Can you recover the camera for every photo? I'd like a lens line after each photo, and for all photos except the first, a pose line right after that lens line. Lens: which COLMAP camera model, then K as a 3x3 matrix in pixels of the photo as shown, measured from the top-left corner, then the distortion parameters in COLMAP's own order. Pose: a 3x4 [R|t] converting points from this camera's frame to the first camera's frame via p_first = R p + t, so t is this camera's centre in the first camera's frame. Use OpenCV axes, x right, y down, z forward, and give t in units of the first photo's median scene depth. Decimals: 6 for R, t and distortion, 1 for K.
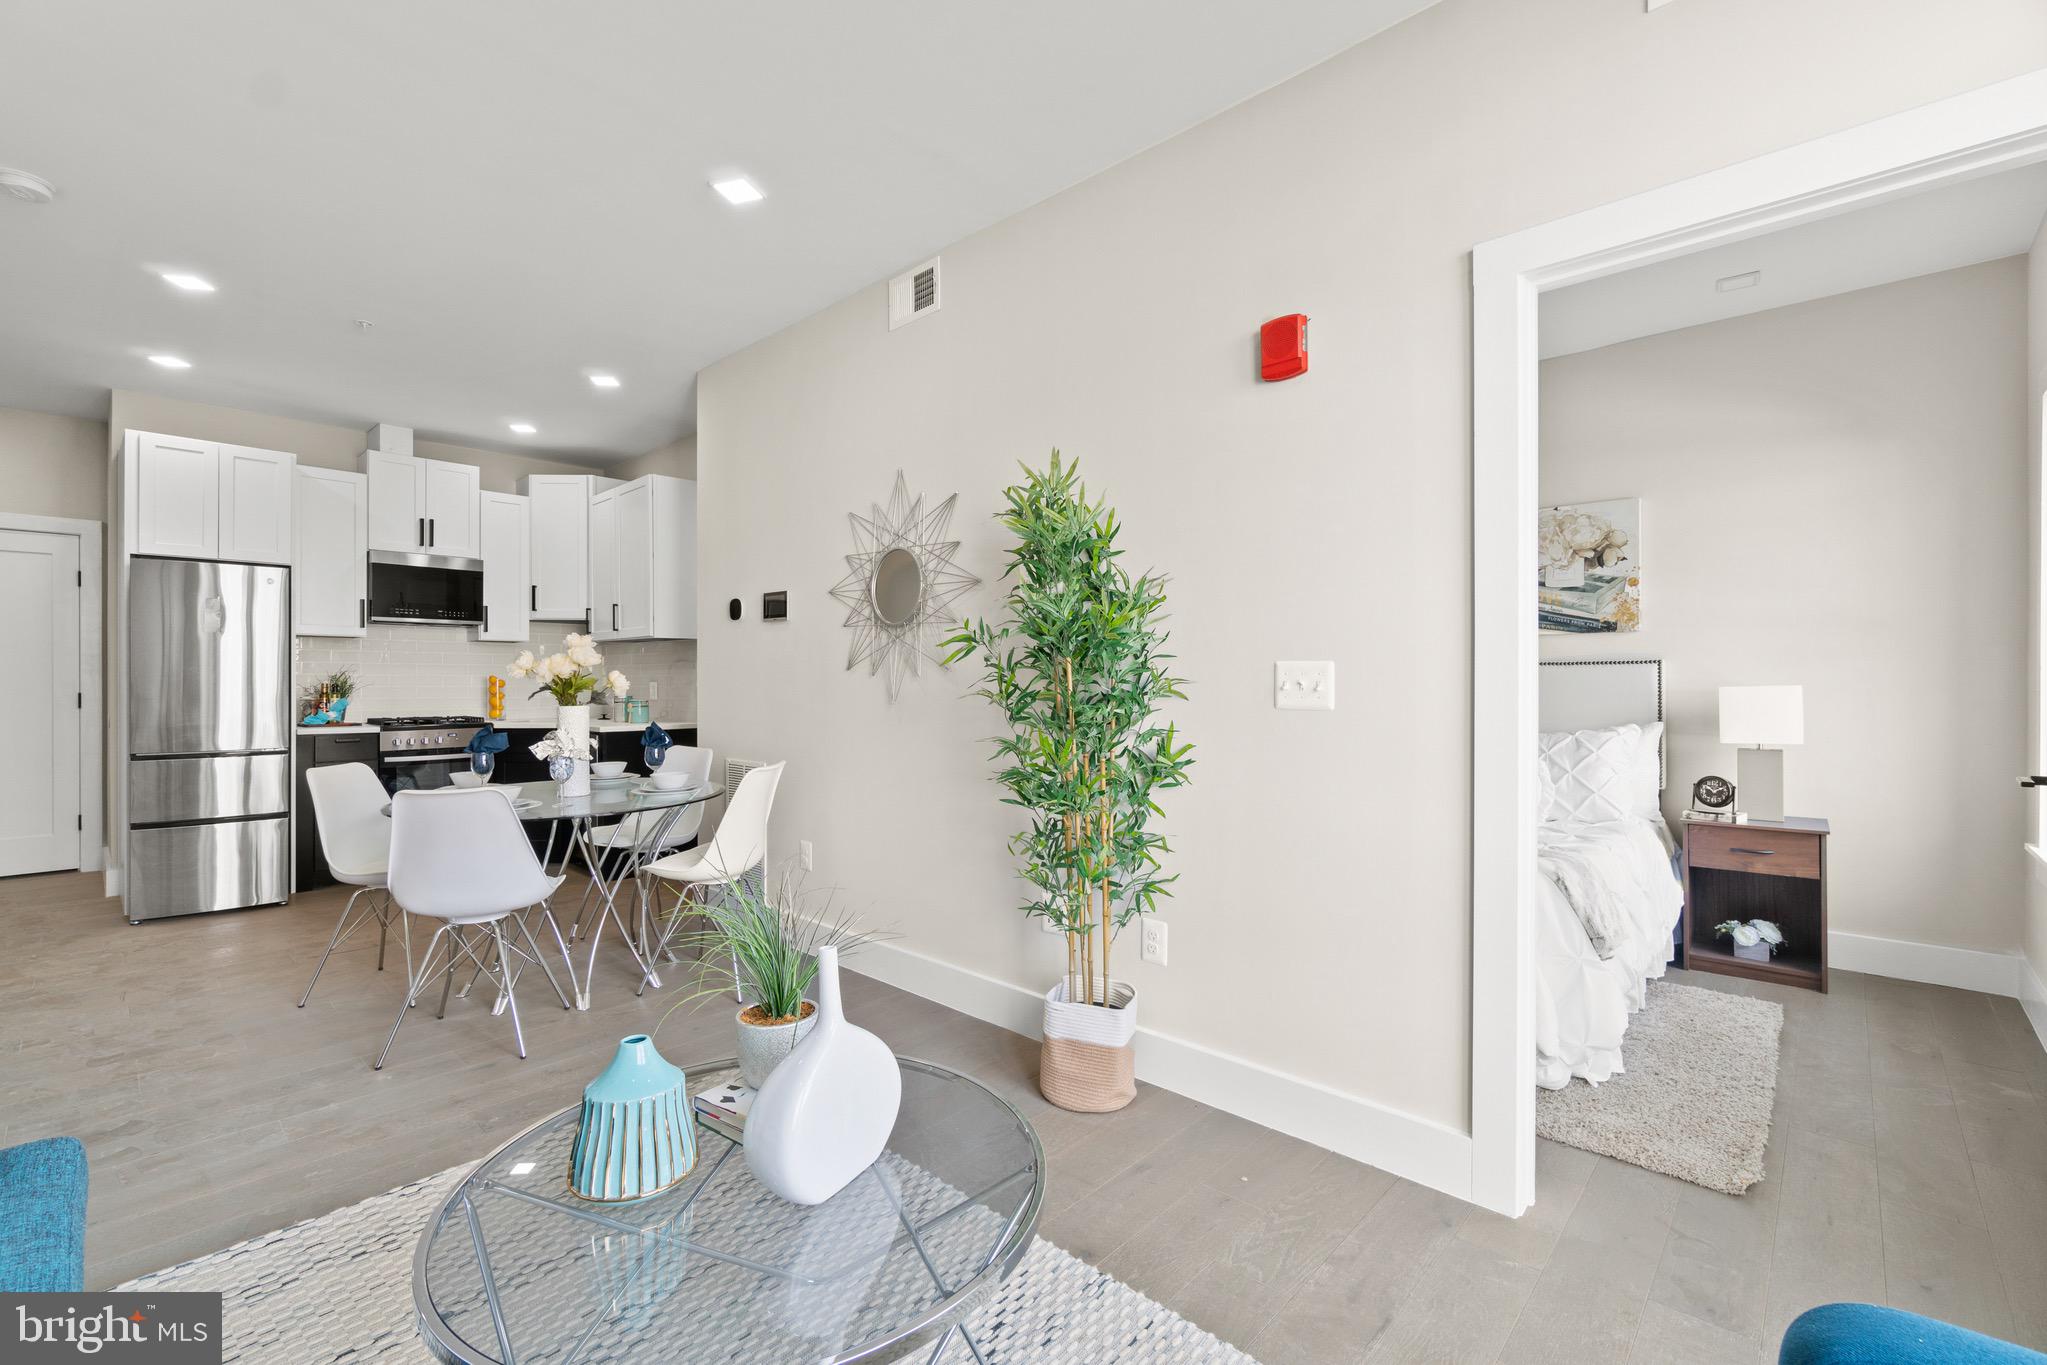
lens RADIAL K [[874.8, 0, 1021.8], [0, 874.8, 675.2], [0, 0, 1]] dist [-0.001325, -0.000240]
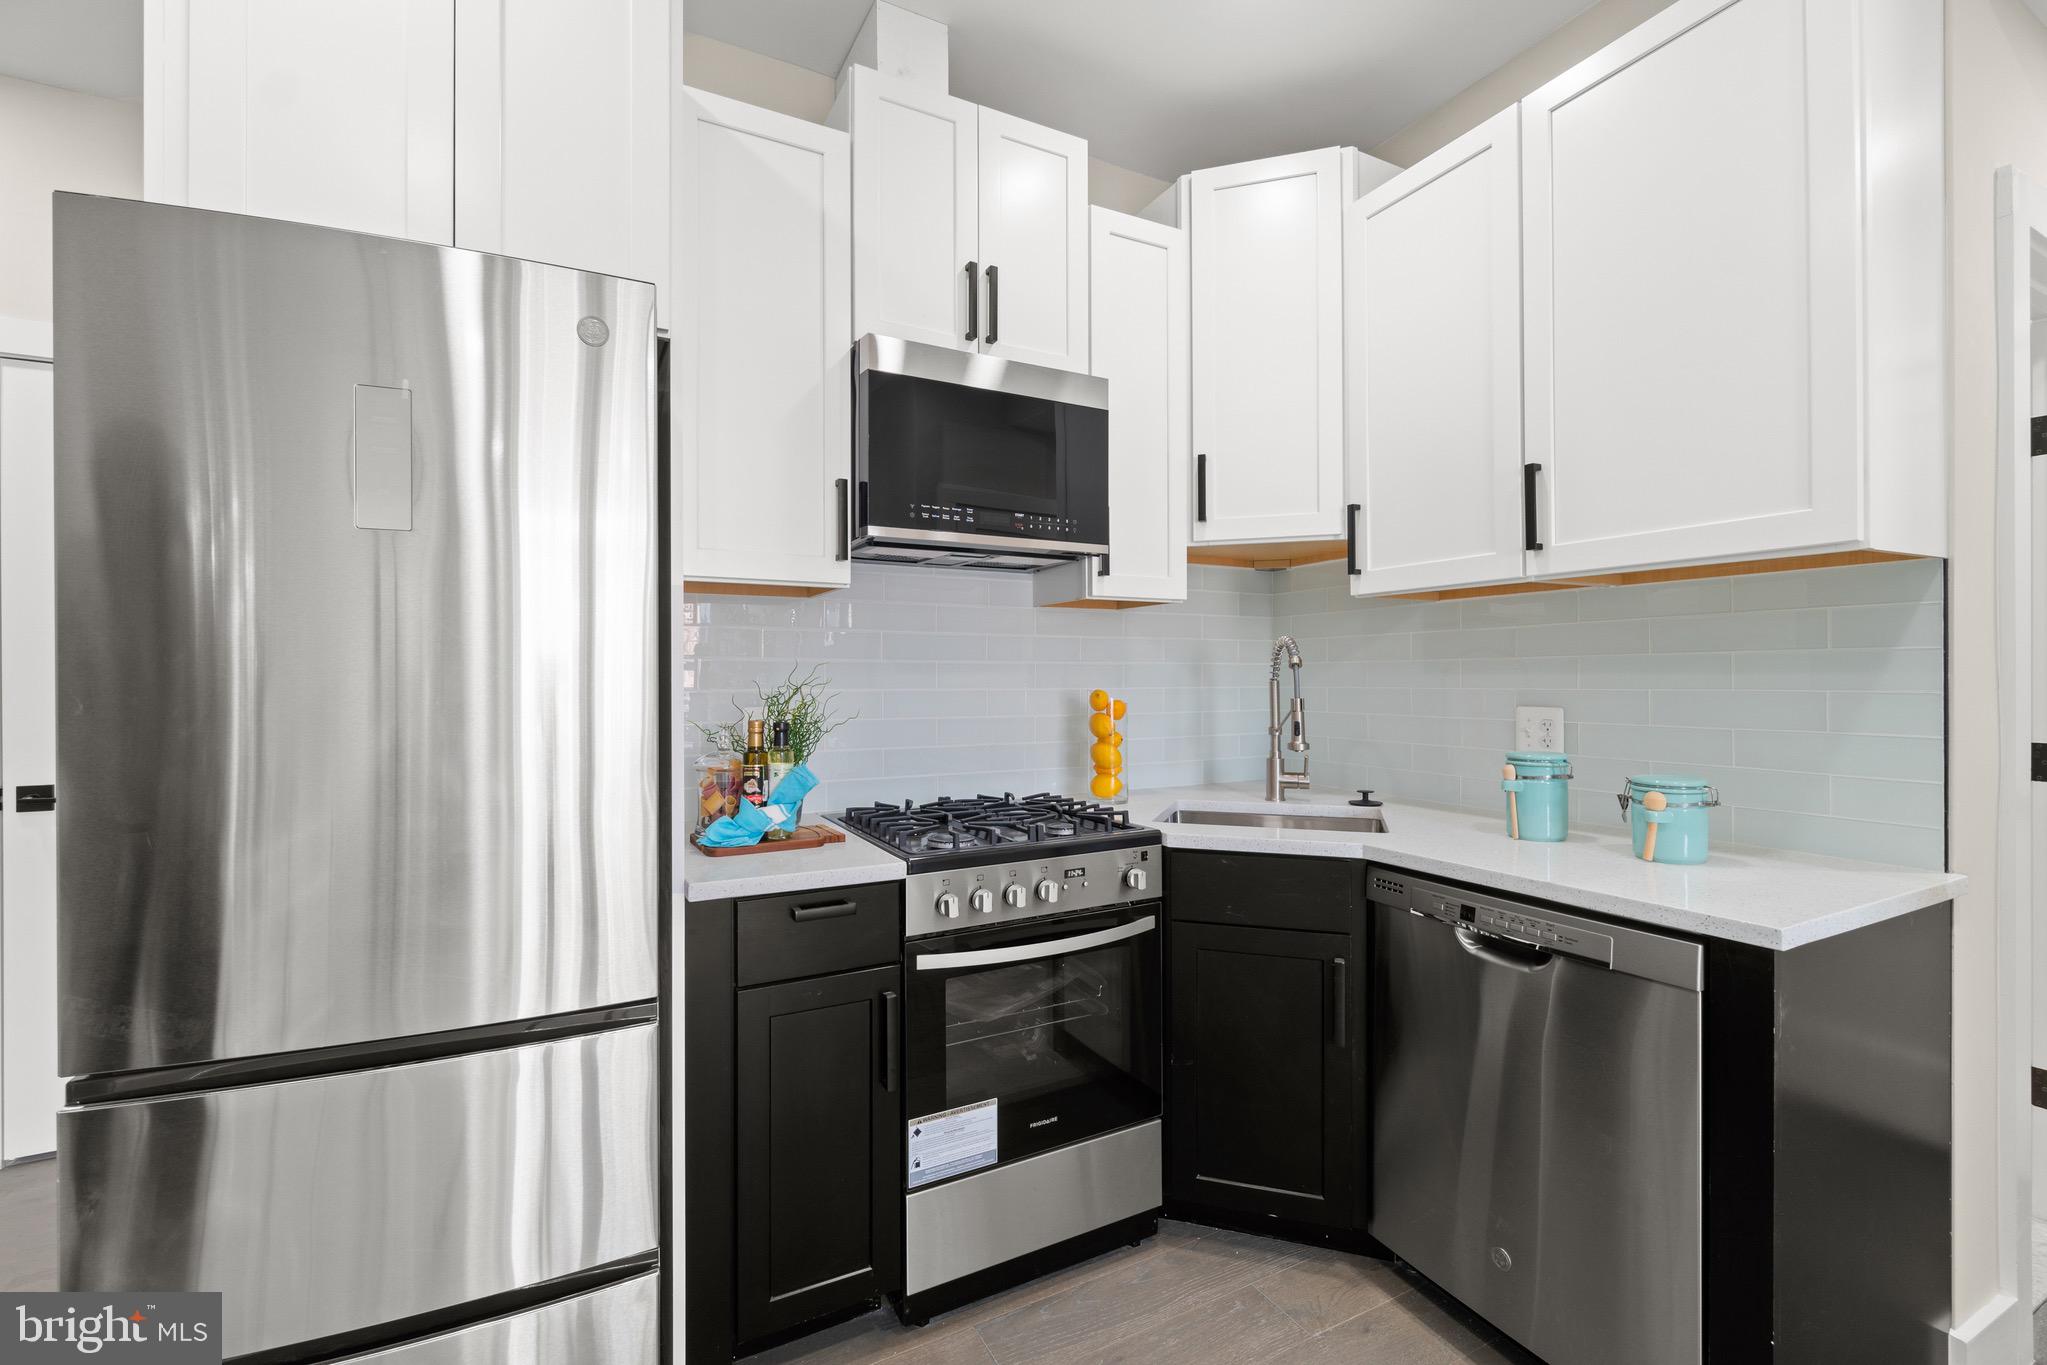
lens RADIAL K [[874.8, 0, 1021.8], [0, 874.8, 675.2], [0, 0, 1]] dist [-0.001325, -0.000240]
pose [[0.948801, -0.000829, -0.315874, -0.566096], [0.001392, 0.999998, 0.001557, -0.008199], [0.315872, -0.001917, 0.948800, 0.678964]]
